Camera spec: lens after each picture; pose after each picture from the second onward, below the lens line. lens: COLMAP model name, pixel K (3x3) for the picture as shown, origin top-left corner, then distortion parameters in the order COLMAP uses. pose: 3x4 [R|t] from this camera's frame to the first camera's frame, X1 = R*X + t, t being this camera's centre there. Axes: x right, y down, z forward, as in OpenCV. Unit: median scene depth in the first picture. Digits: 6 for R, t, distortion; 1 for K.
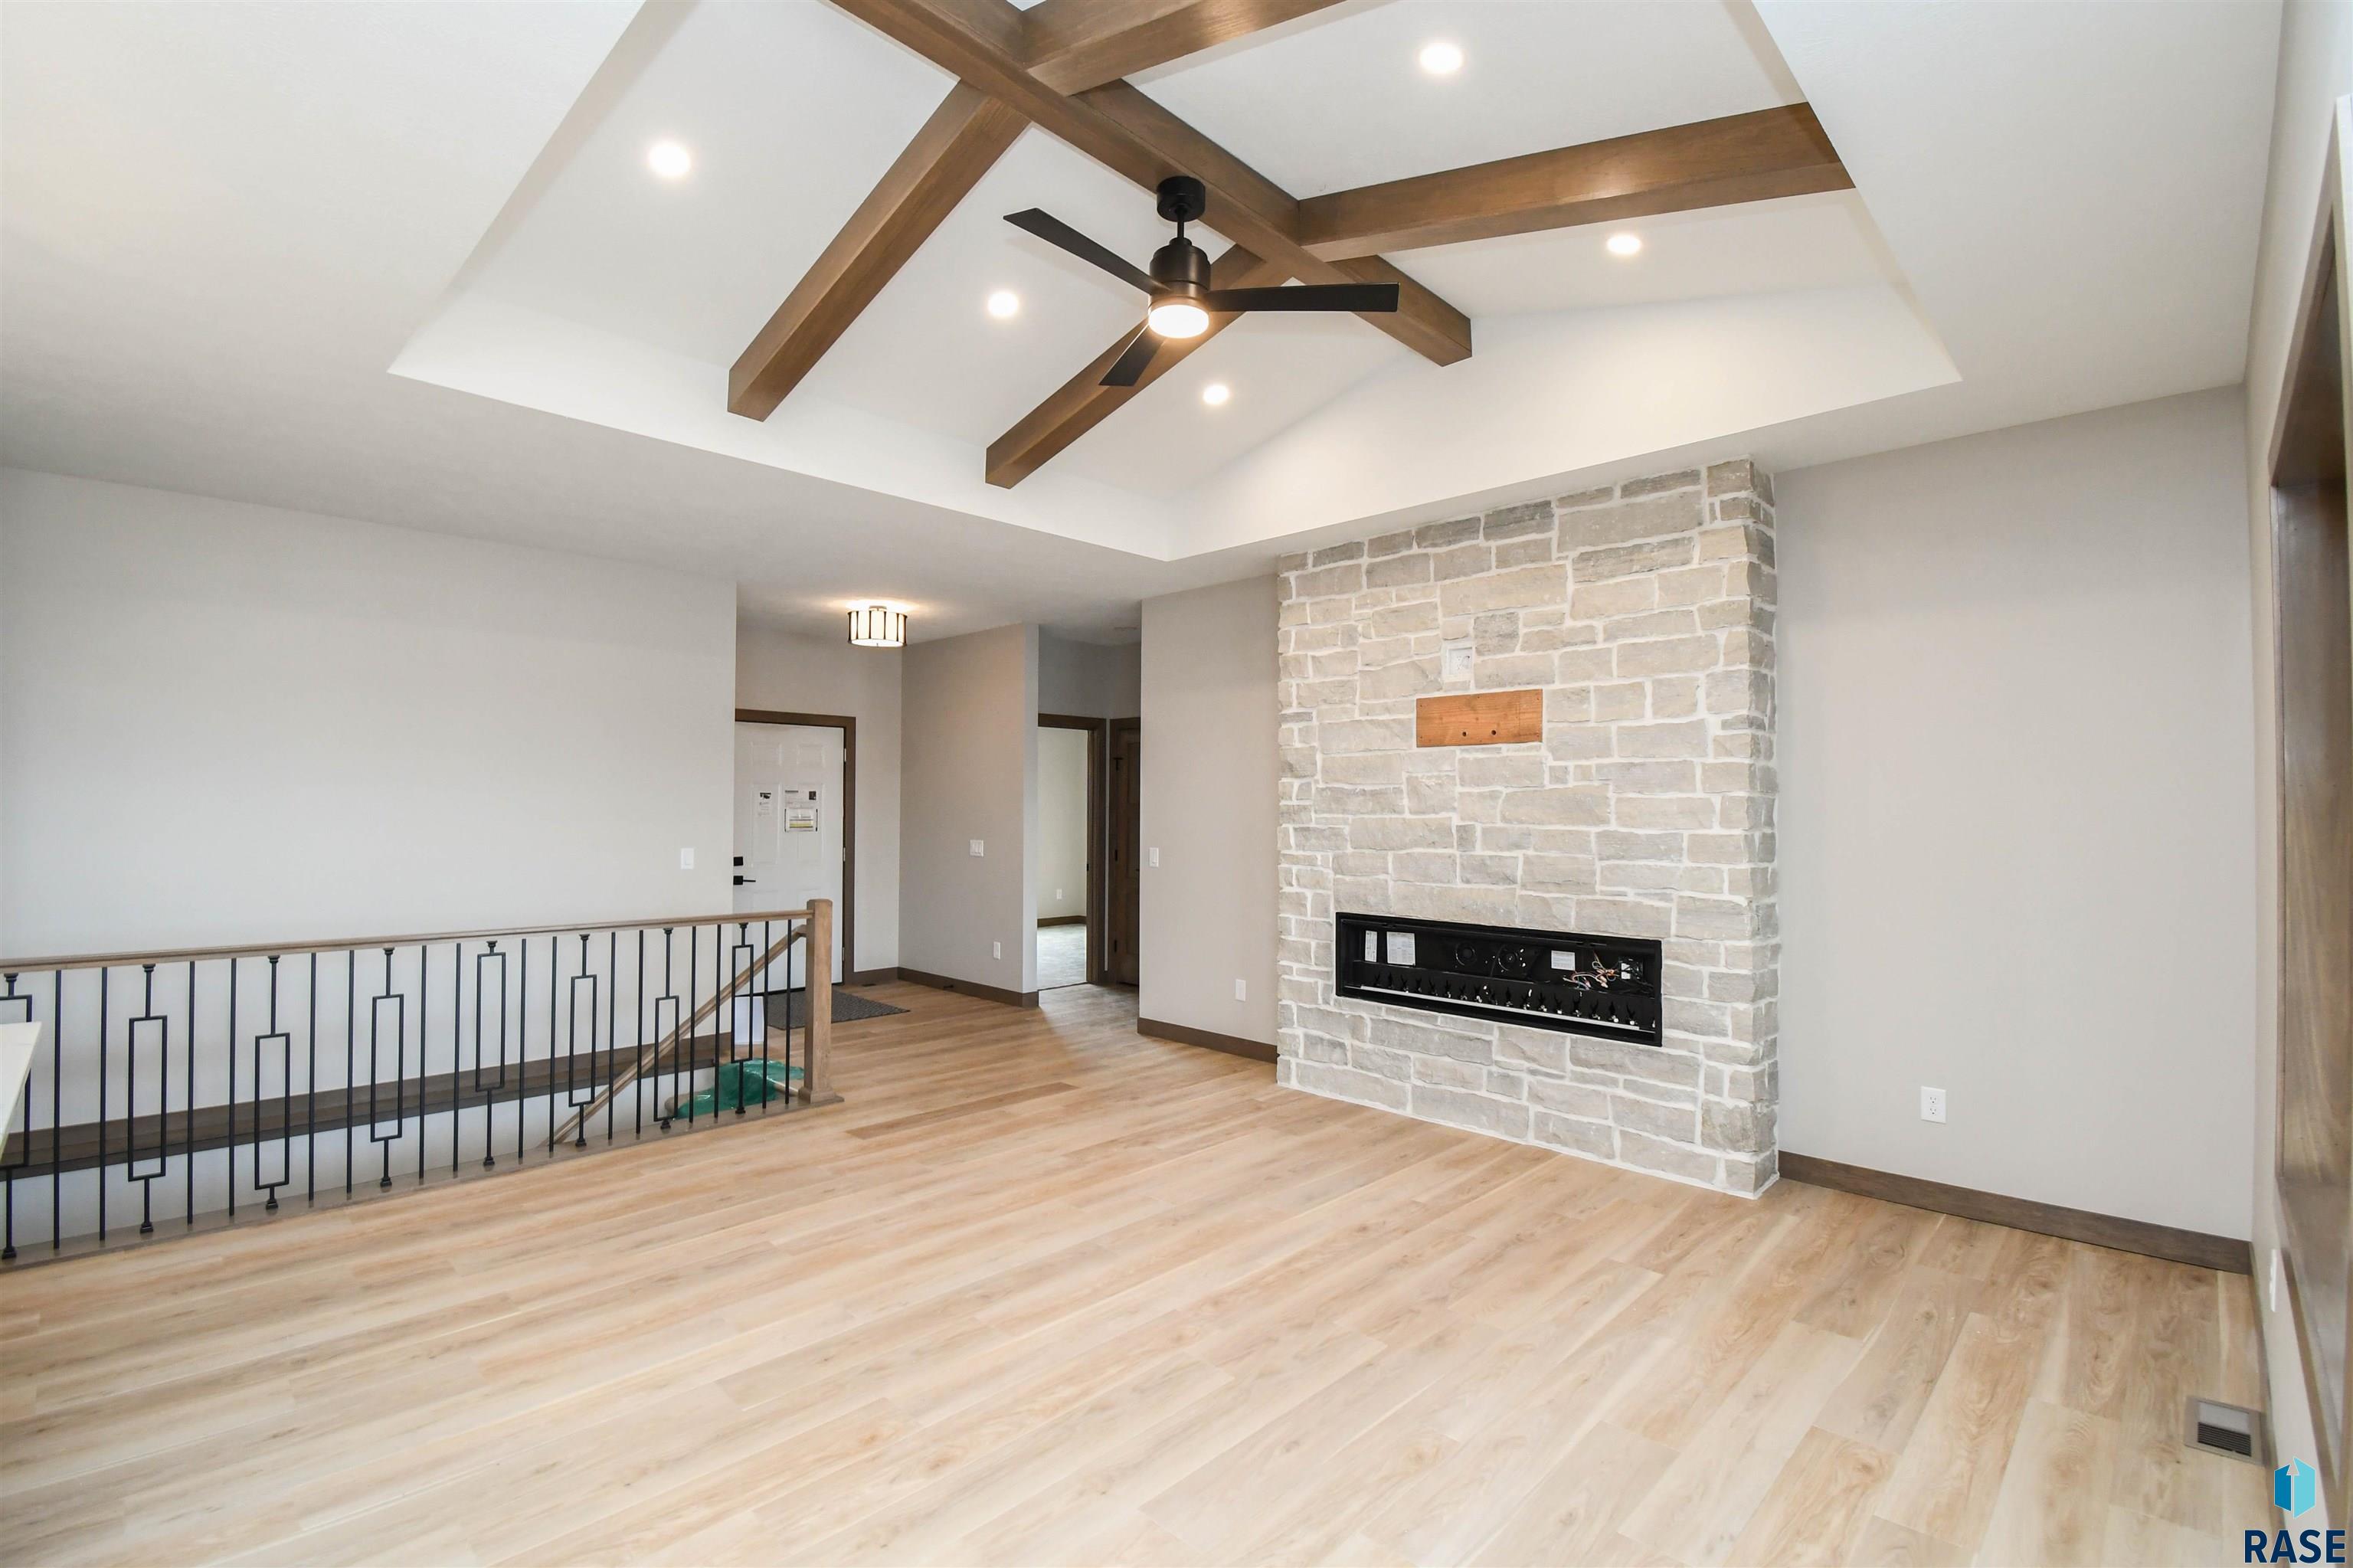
lens RADIAL K [[1044.7, 0, 1166.3], [0, 1044.7, 787.6], [0, 0, 1]] dist [0.014883, -0.026254]
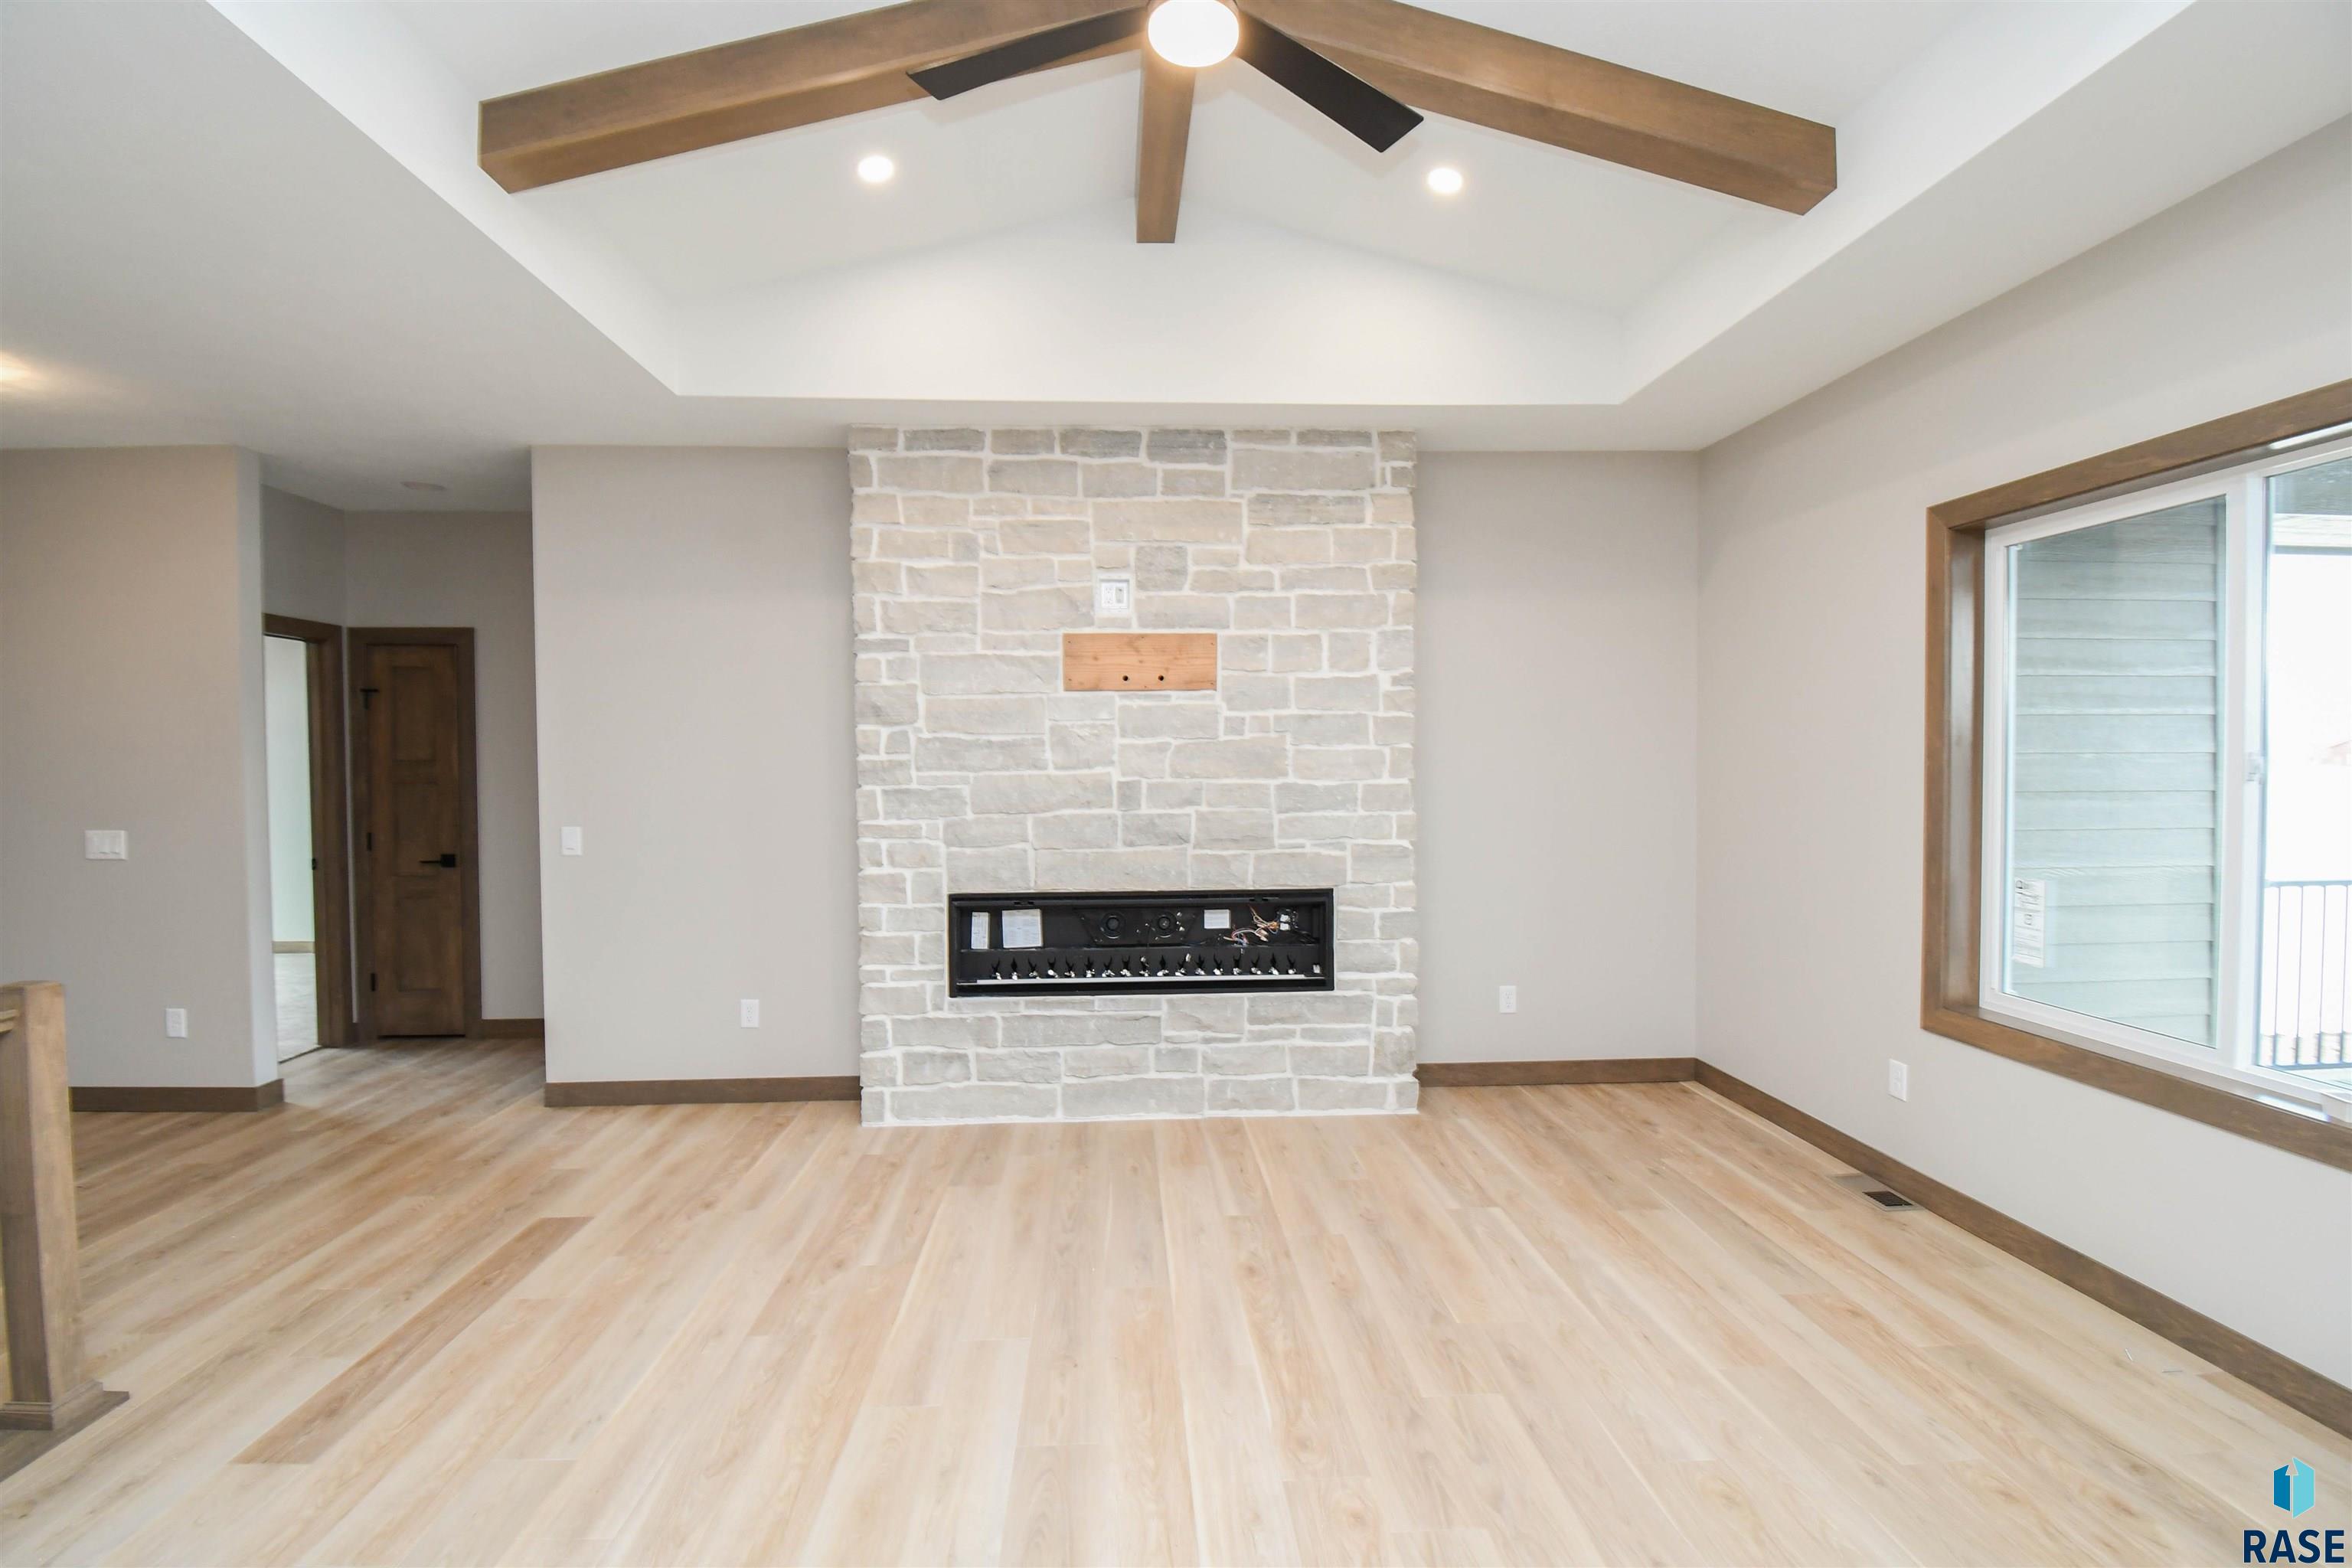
lens RADIAL K [[1044.3, 0, 1165.8], [0, 1044.3, 787.6], [0, 0, 1]] dist [0.014883, -0.026254]
pose [[0.675015, -0.030385, 0.737178, -0.349249], [-0.004157, 0.998979, 0.044983, 0.001320], [-0.737792, -0.033429, 0.674200, 0.383439]]
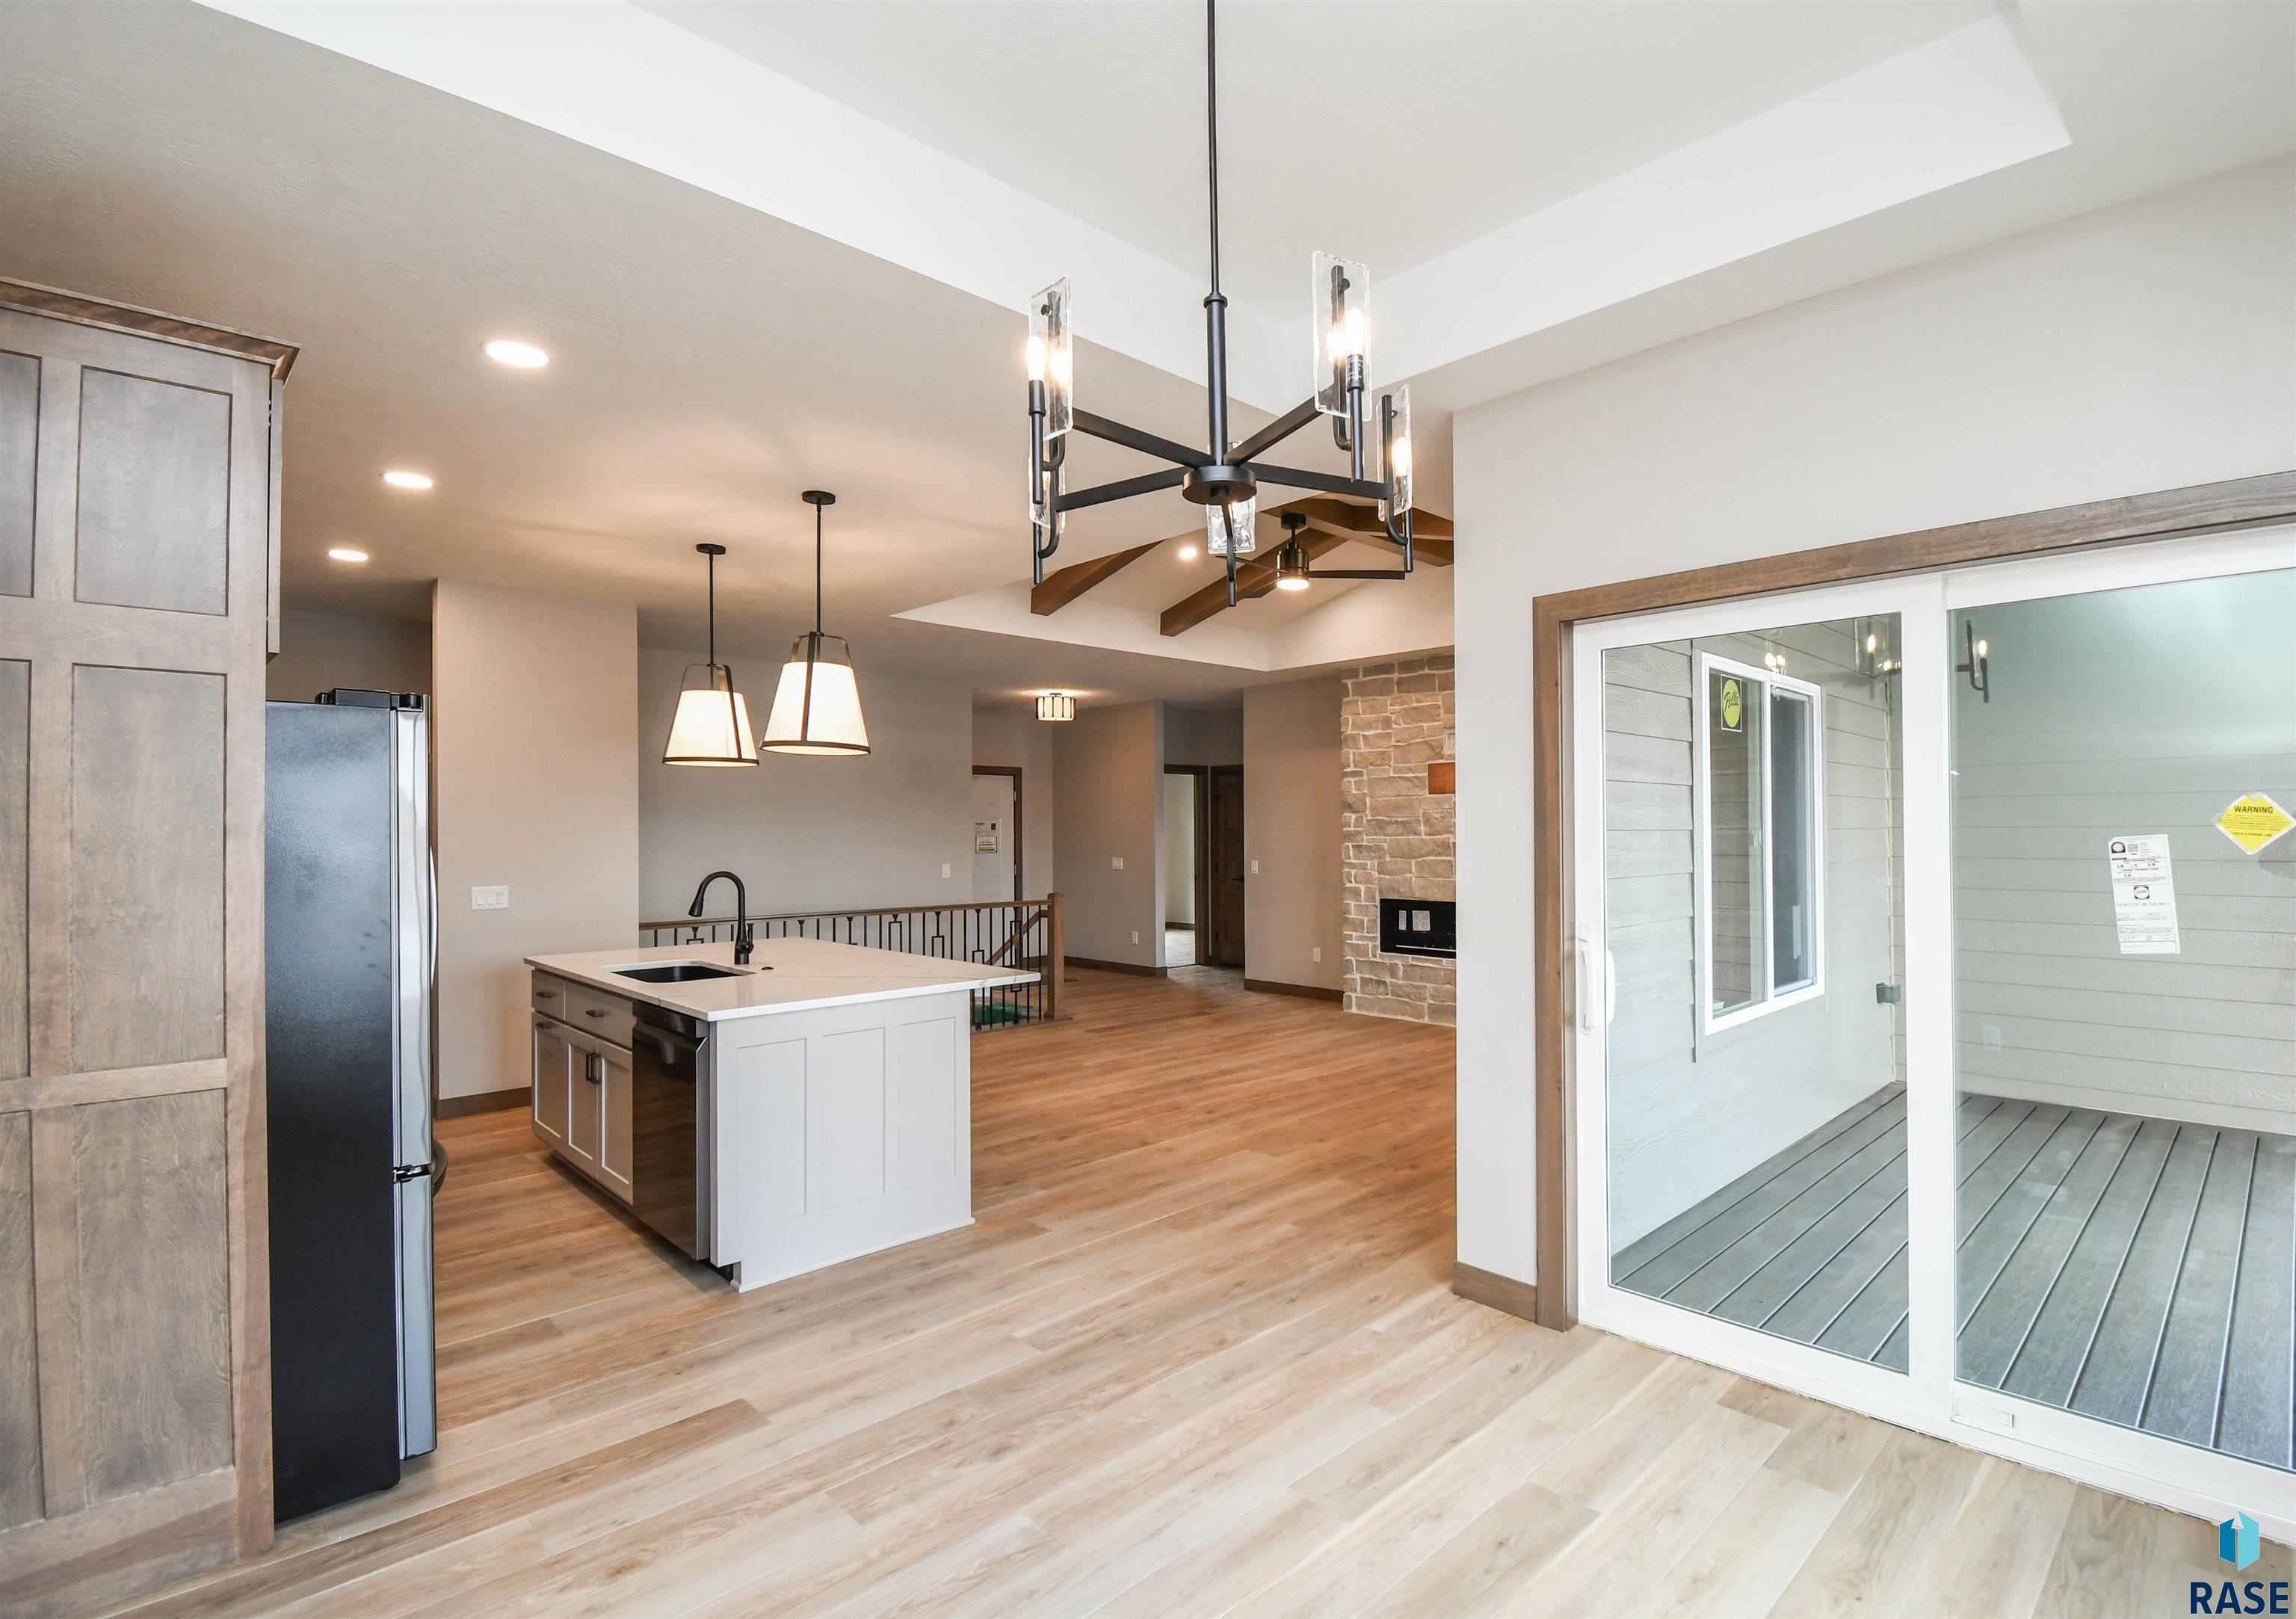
lens RADIAL K [[1087.1, 0, 1181.5], [0, 1087.1, 815.3], [0, 0, 1]] dist [-0.024005, -0.000054]
pose [[0.999569, -0.012253, -0.026672, -0.101437], [0.012407, 0.999907, 0.005629, -0.021080], [0.026601, -0.005958, 0.999628, -0.713588]]
